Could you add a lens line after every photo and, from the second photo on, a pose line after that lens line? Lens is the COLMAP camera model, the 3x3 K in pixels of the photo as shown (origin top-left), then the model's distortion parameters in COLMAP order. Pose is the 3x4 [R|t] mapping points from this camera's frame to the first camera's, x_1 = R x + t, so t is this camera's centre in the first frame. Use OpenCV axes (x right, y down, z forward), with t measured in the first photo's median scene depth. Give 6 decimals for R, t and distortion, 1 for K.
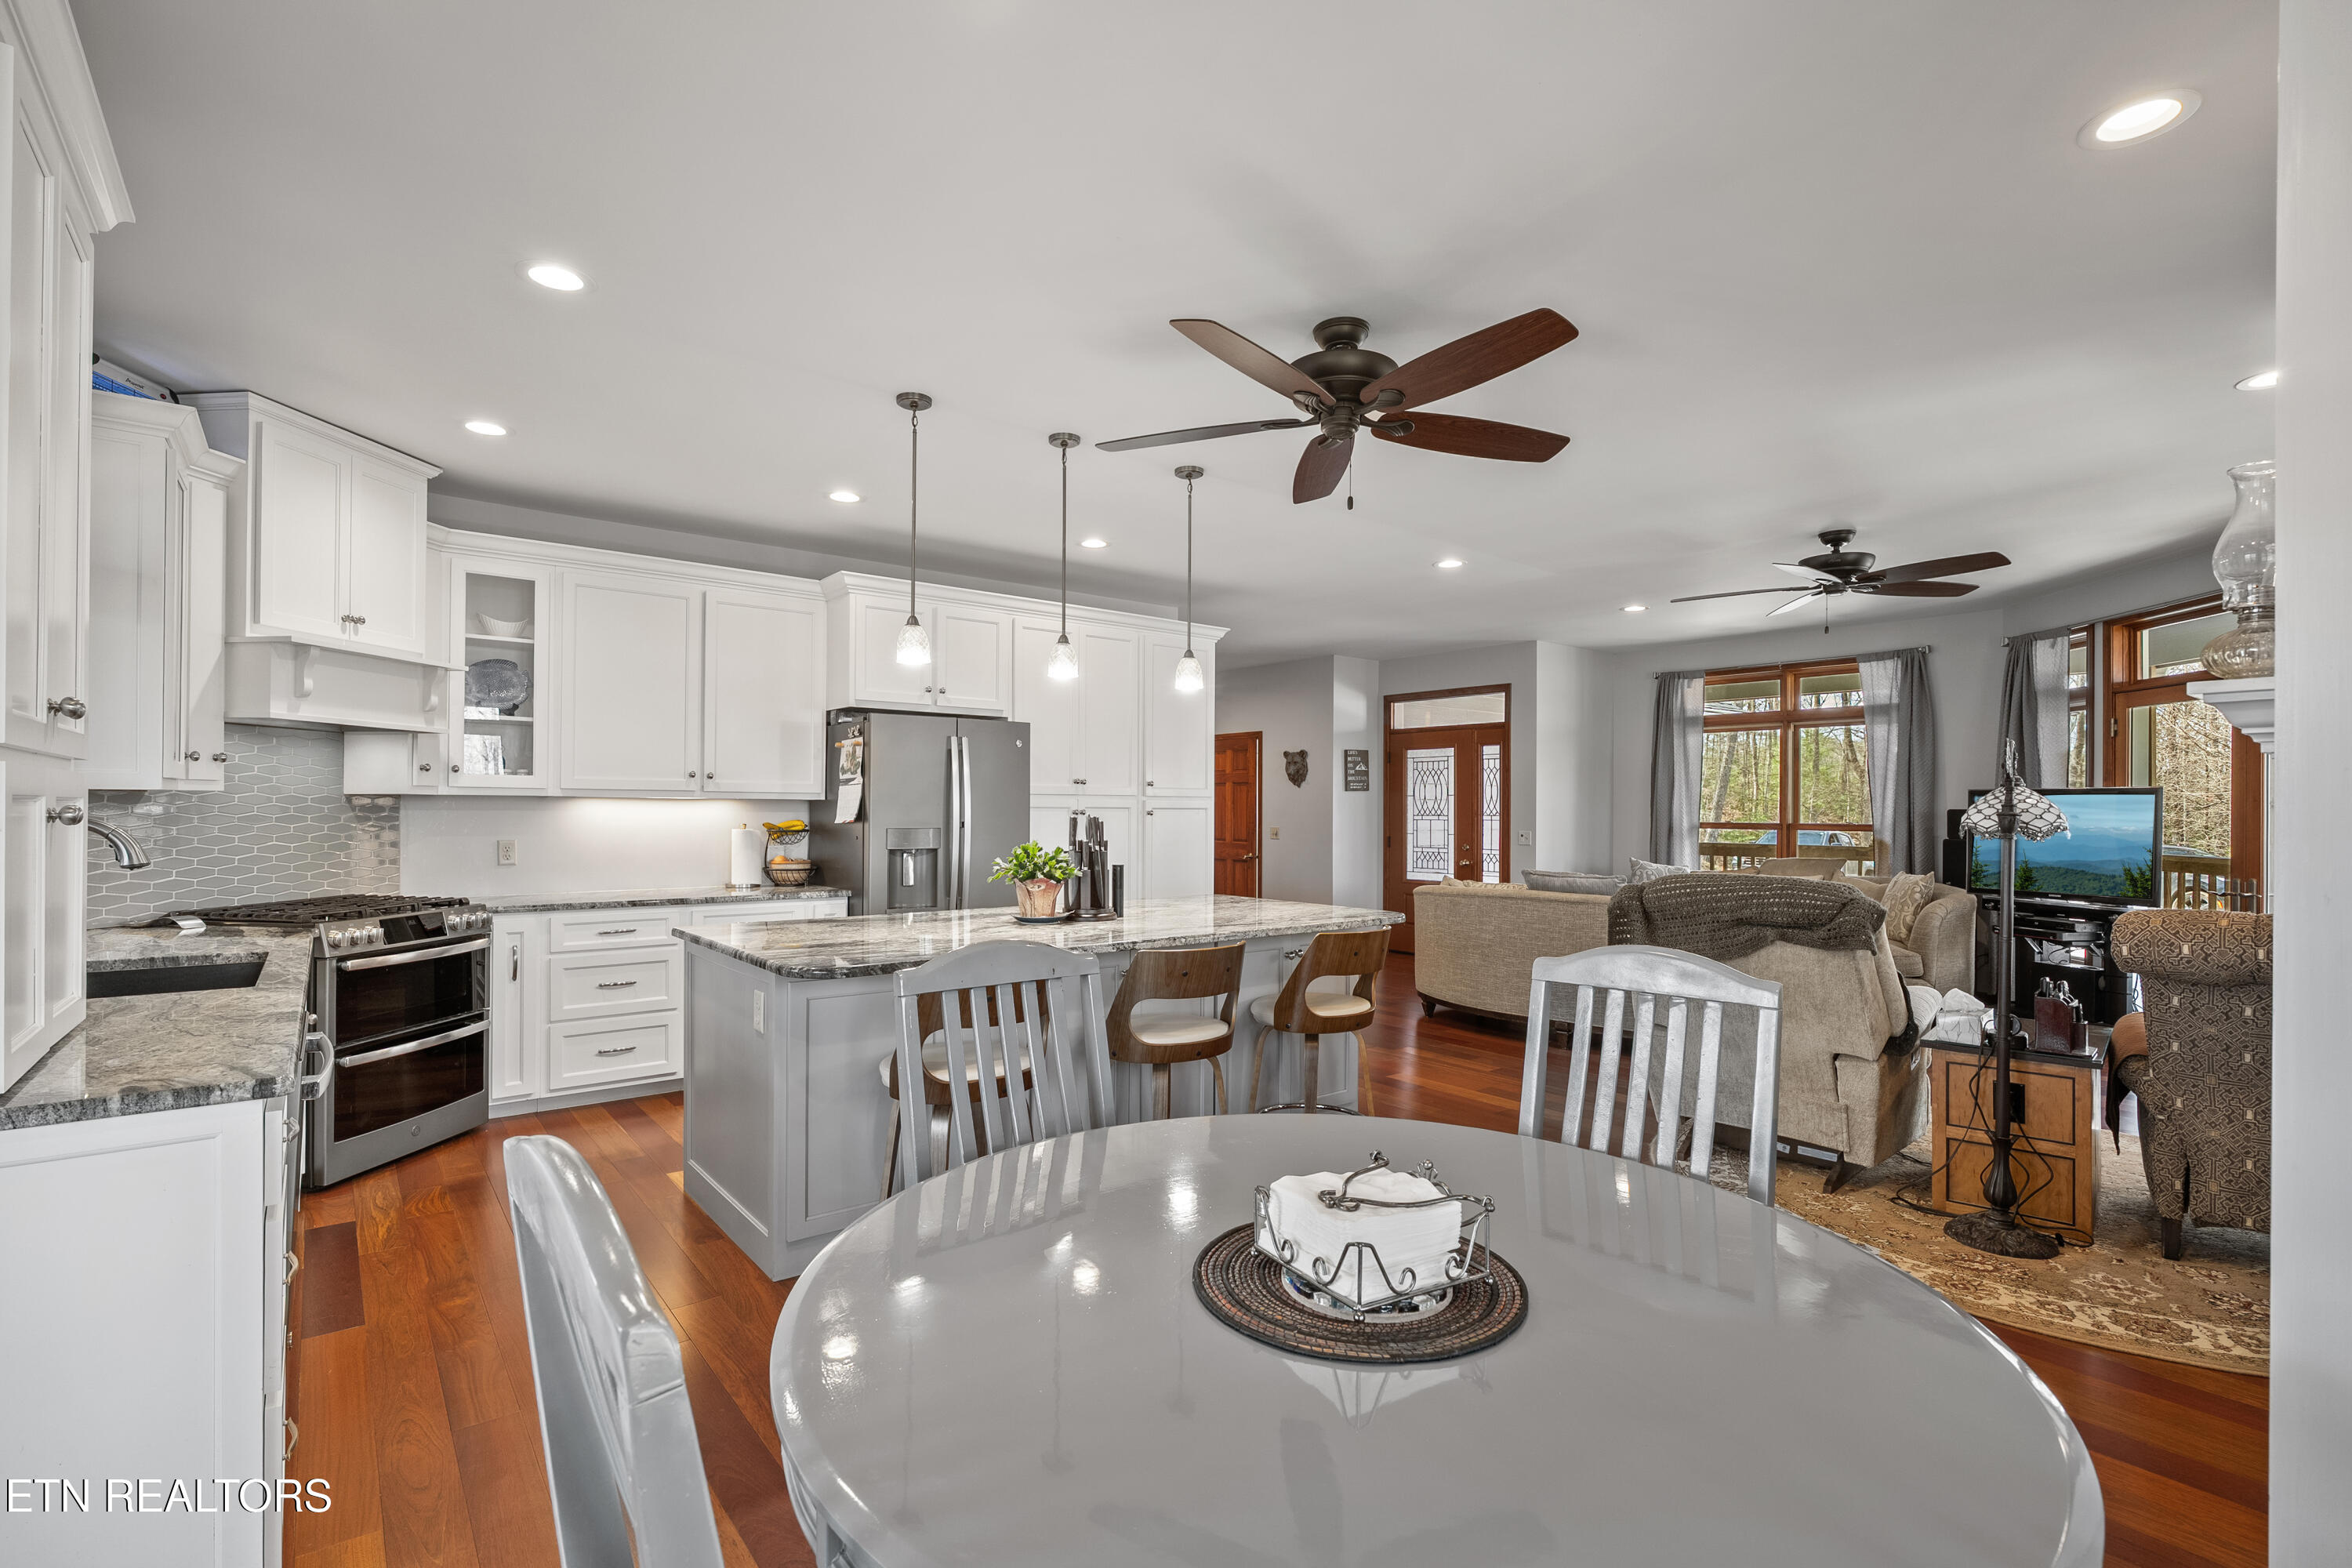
lens RADIAL K [[1065.3, 0, 1166.1], [0, 1065.3, 807.6], [0, 0, 1]] dist [-0.006846, 0.001000]
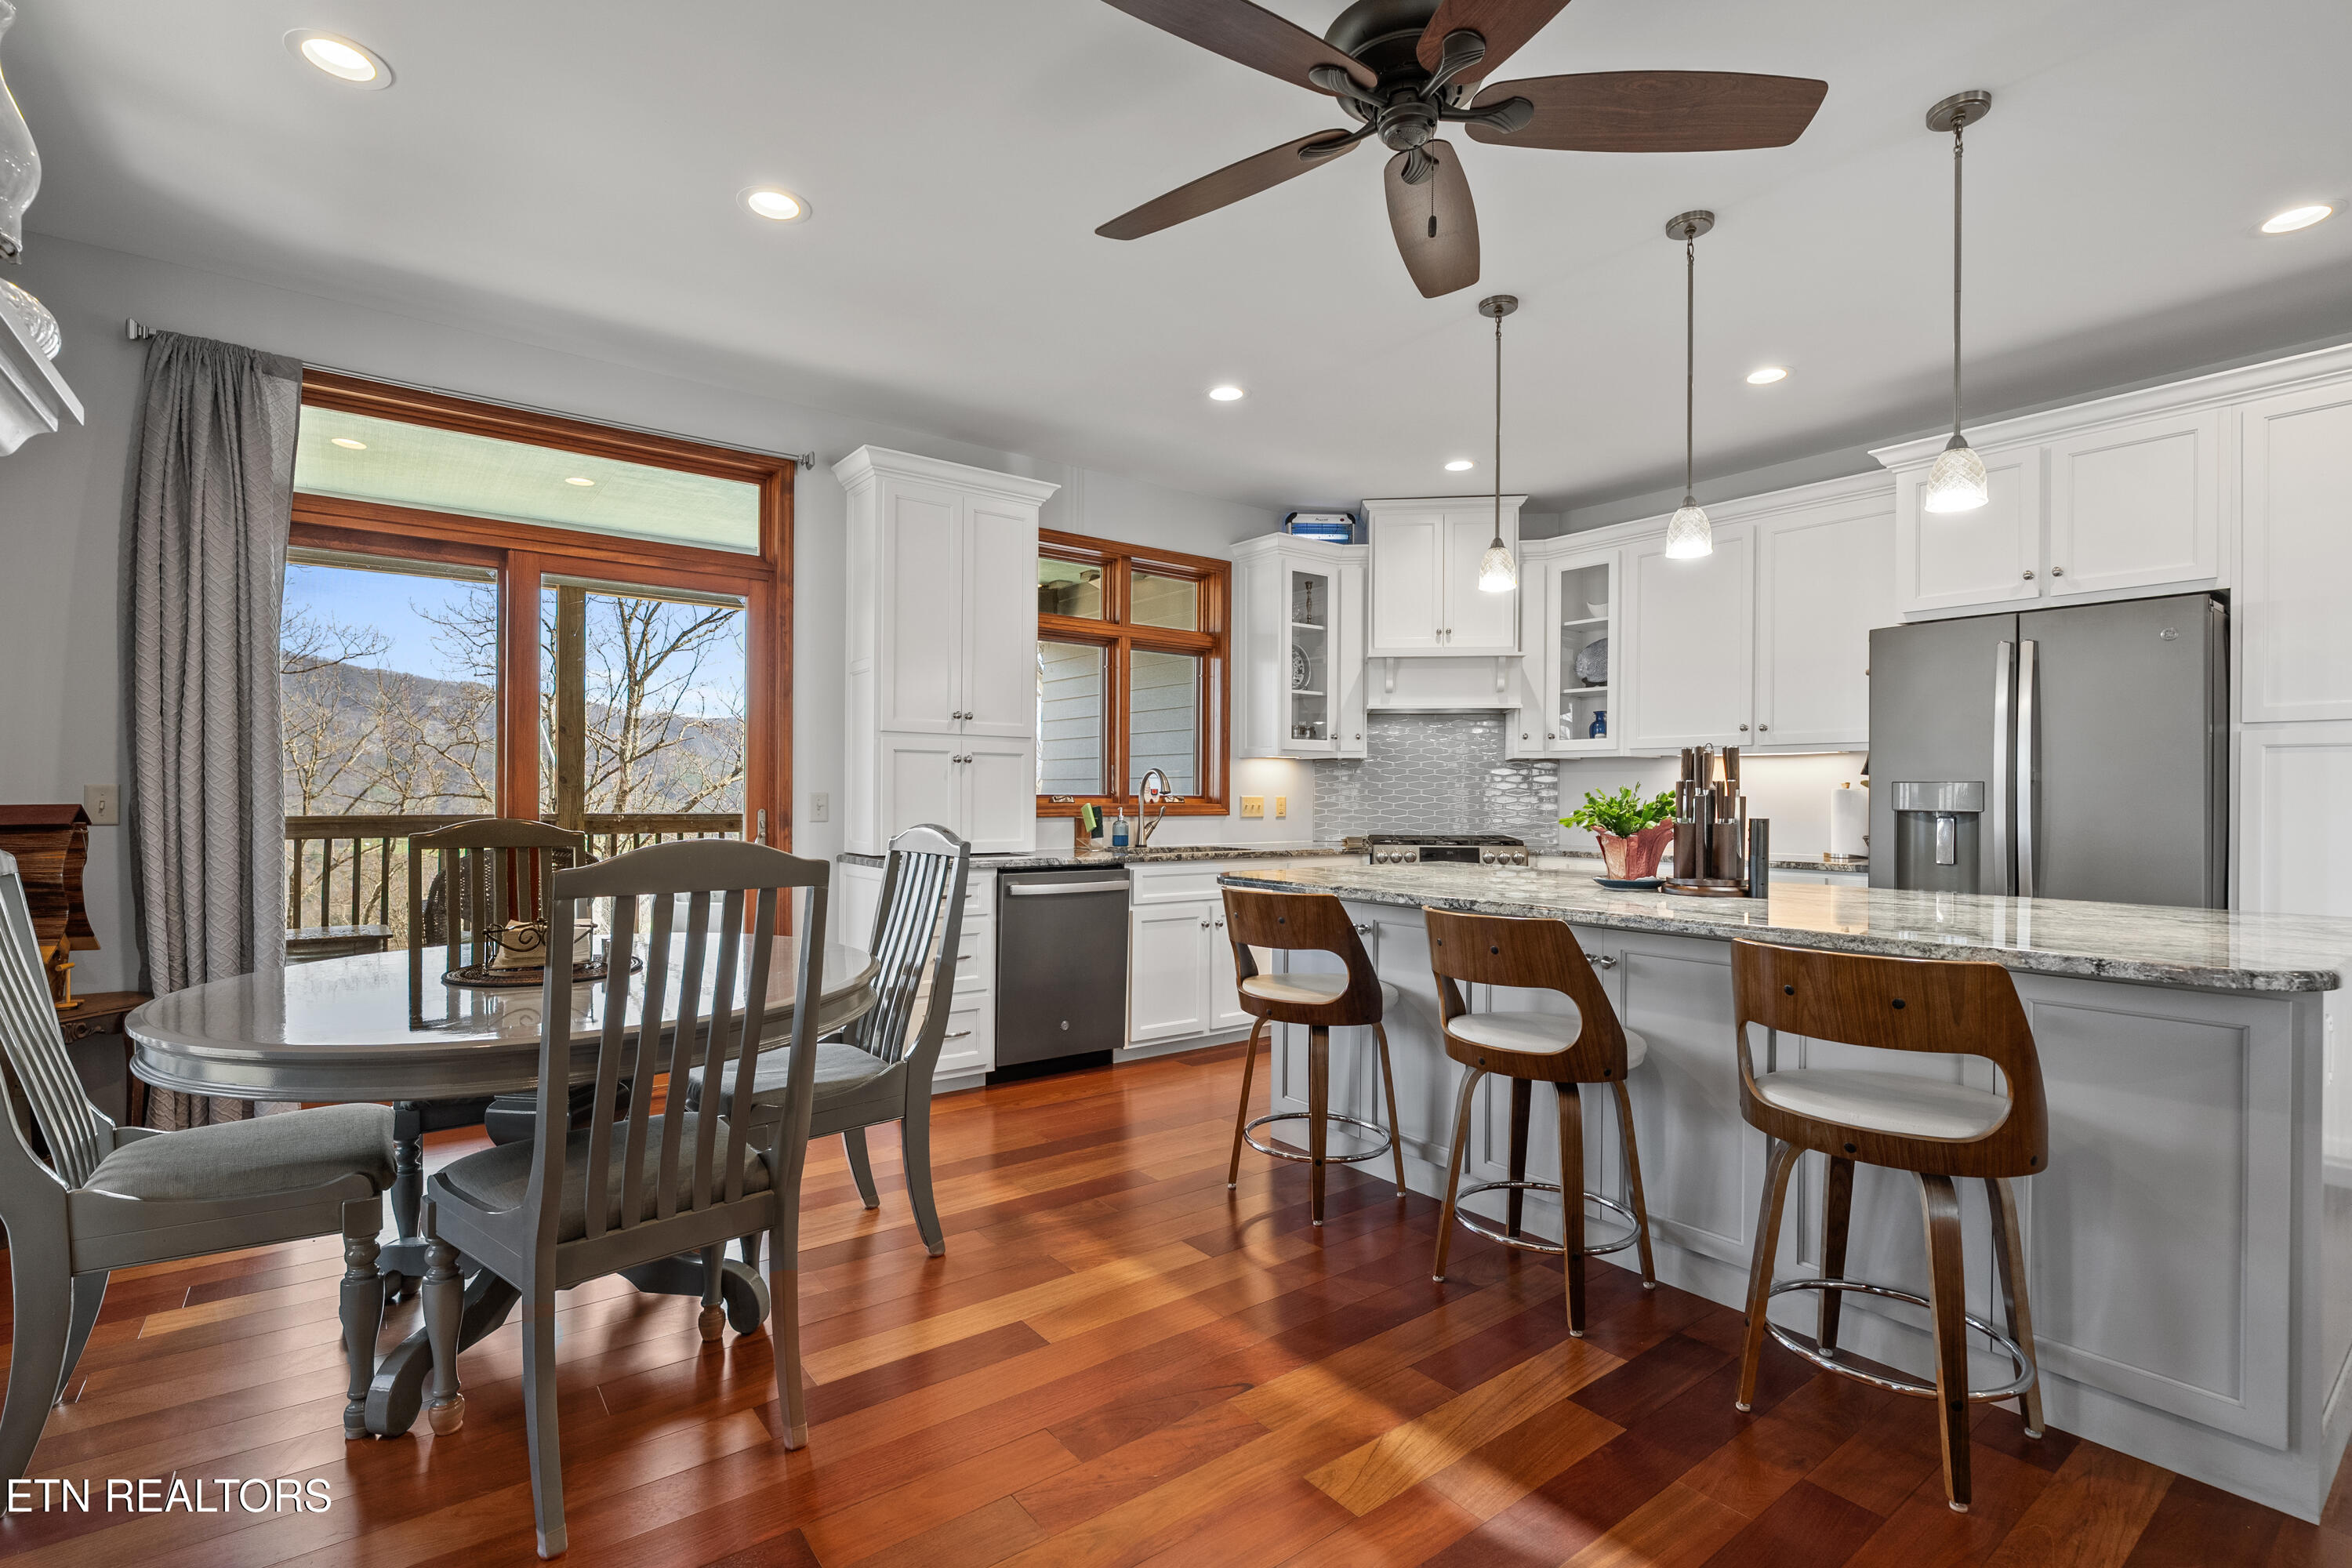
lens RADIAL K [[1065.3, 0, 1174.8], [0, 1065.3, 787.2], [0, 0, 1]] dist [-0.006846, 0.001000]
pose [[-0.006928, -0.014623, -0.999869, 0.516117], [-0.005926, 0.999876, -0.014582, 0.039635], [0.999958, 0.005825, -0.007014, 0.547737]]
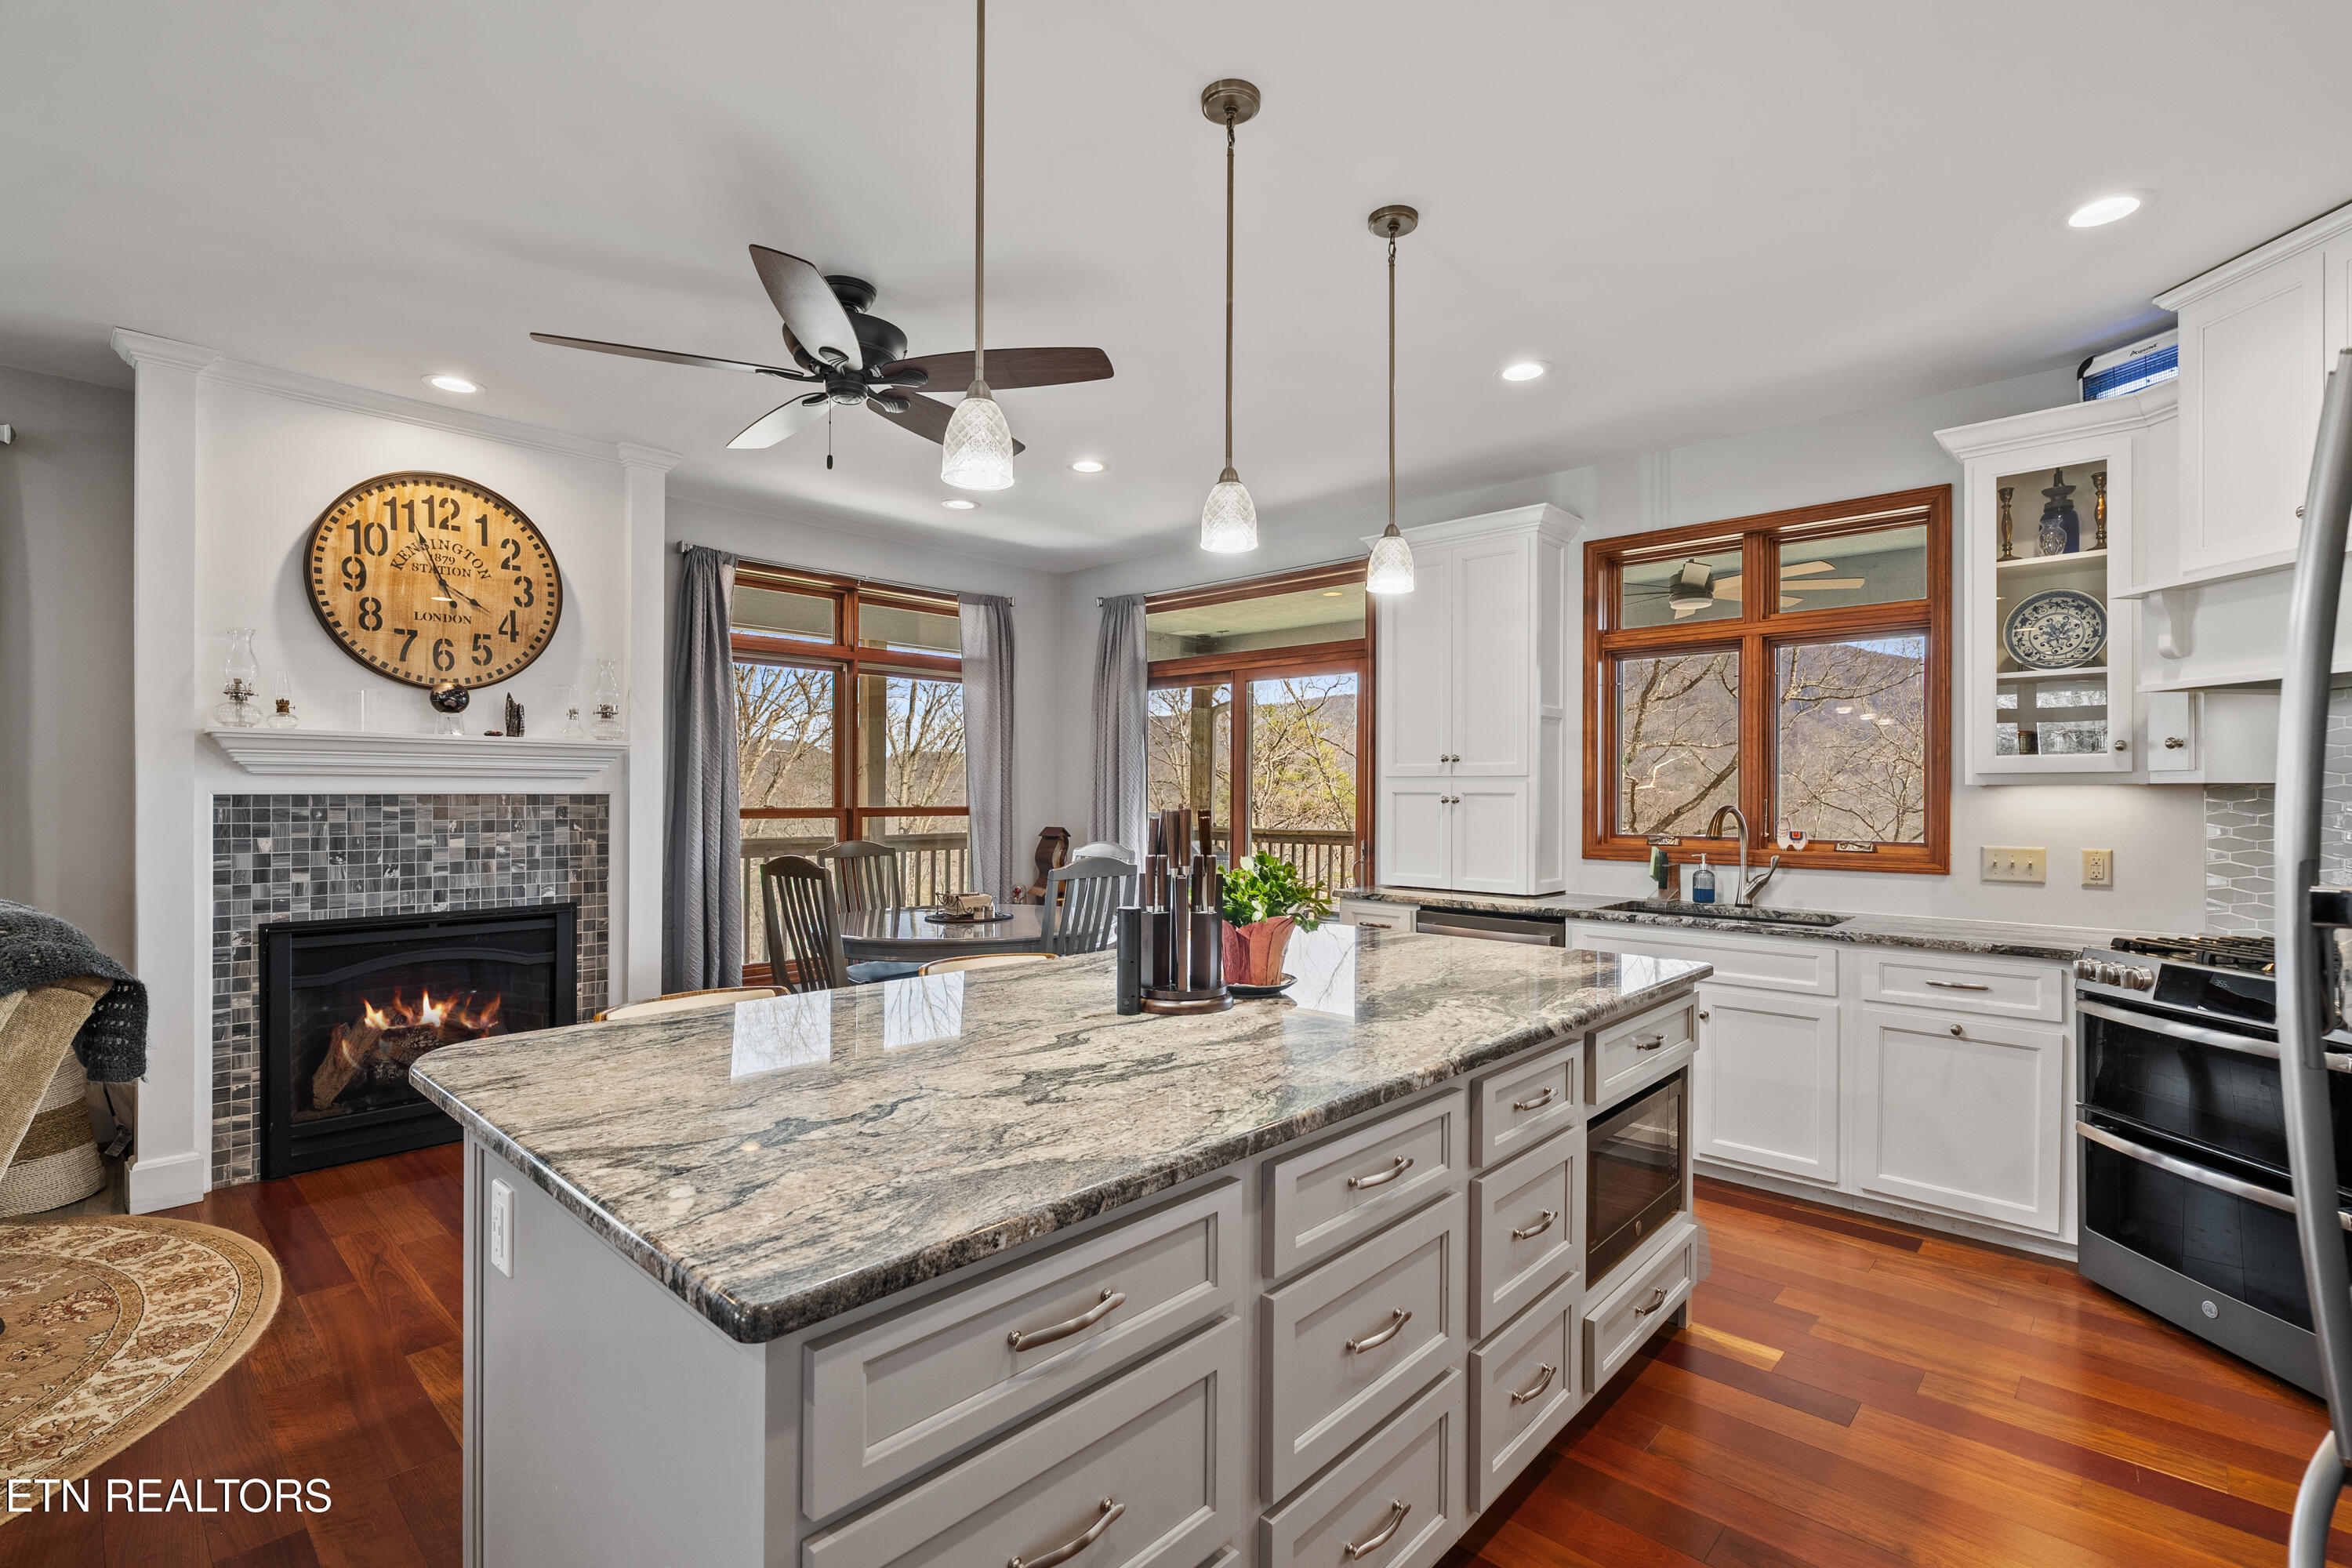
lens RADIAL K [[1065.3, 0, 1171.0], [0, 1065.3, 783.3], [0, 0, 1]] dist [-0.006846, 0.001000]
pose [[-0.988074, -0.010732, -0.153608, 0.010766], [-0.009631, 0.999922, -0.007909, -0.000887], [0.153681, -0.006336, -0.988100, 1.255314]]
